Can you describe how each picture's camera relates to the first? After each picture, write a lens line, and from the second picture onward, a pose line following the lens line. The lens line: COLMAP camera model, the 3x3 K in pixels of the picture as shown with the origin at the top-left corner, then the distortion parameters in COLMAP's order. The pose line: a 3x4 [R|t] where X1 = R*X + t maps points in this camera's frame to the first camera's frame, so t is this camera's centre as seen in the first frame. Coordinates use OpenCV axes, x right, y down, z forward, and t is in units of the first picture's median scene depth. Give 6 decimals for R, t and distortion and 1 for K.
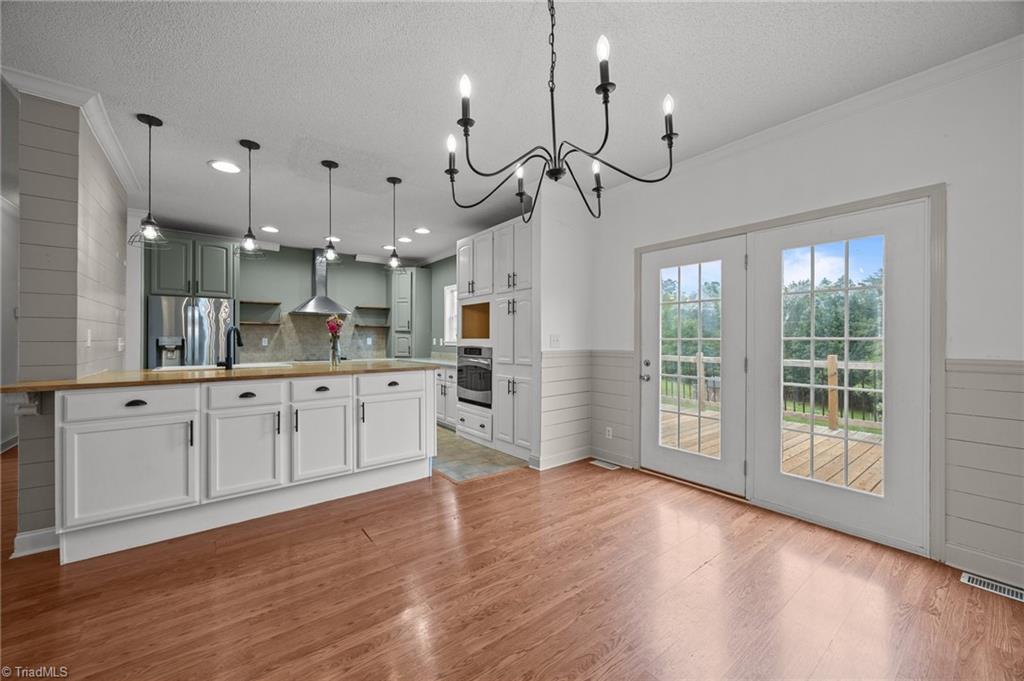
lens RADIAL K [[392.4, 0, 510.6], [0, 392.4, 342.1], [0, 0, 1]] dist [-0.003909, 0.000054]
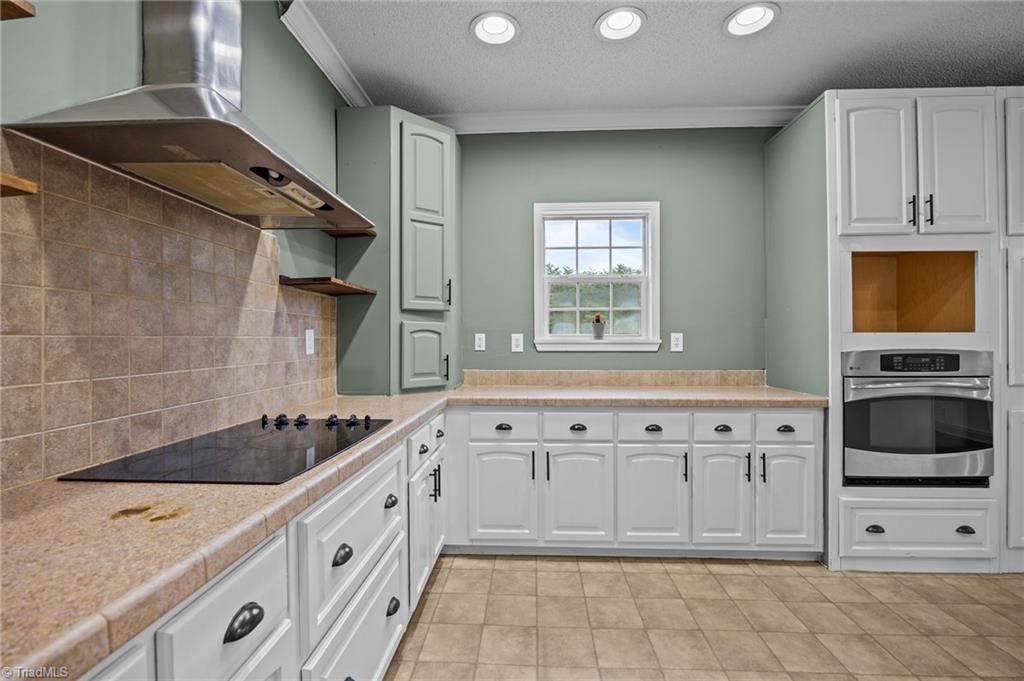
lens RADIAL K [[448.7, 0, 508.2], [0, 448.7, 339.5], [0, 0, 1]] dist [-0.014394, 0.001193]
pose [[0.649200, -0.002364, 0.760614, -0.587098], [0.007693, 0.999964, -0.003459, -0.002216], [-0.760579, 0.008097, 0.649195, 0.801429]]
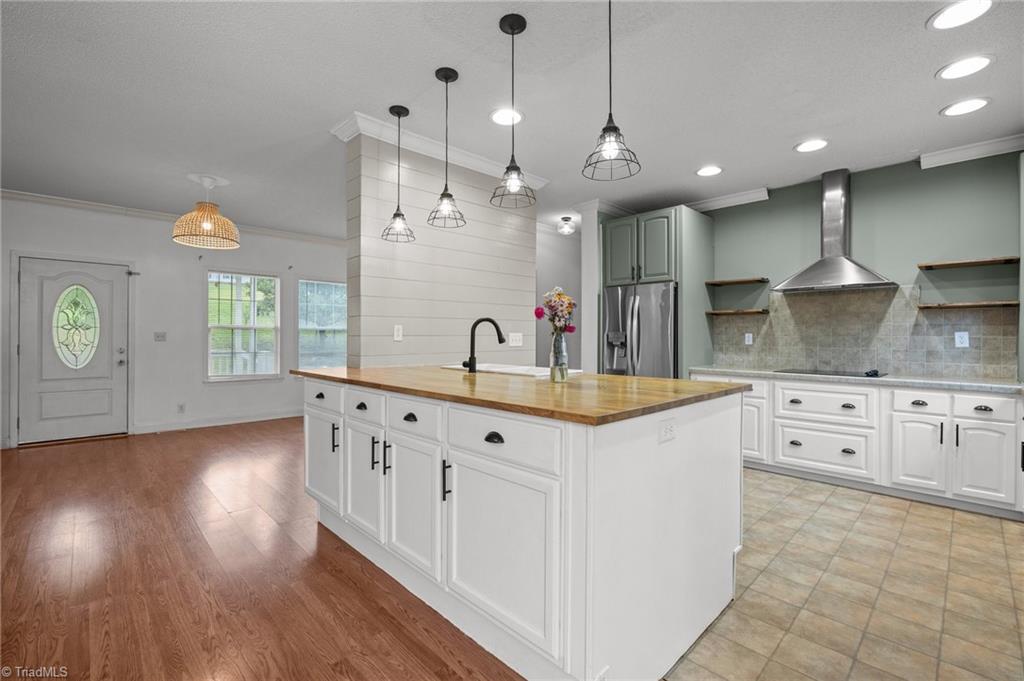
lens RADIAL K [[448.7, 0, 506.6], [0, 448.7, 334.2], [0, 0, 1]] dist [-0.014394, 0.001193]
pose [[0.101055, -0.002956, -0.994876, 0.098520], [-0.009745, 0.999945, -0.003961, -0.001625], [0.994833, 0.010096, 0.101020, 0.506270]]
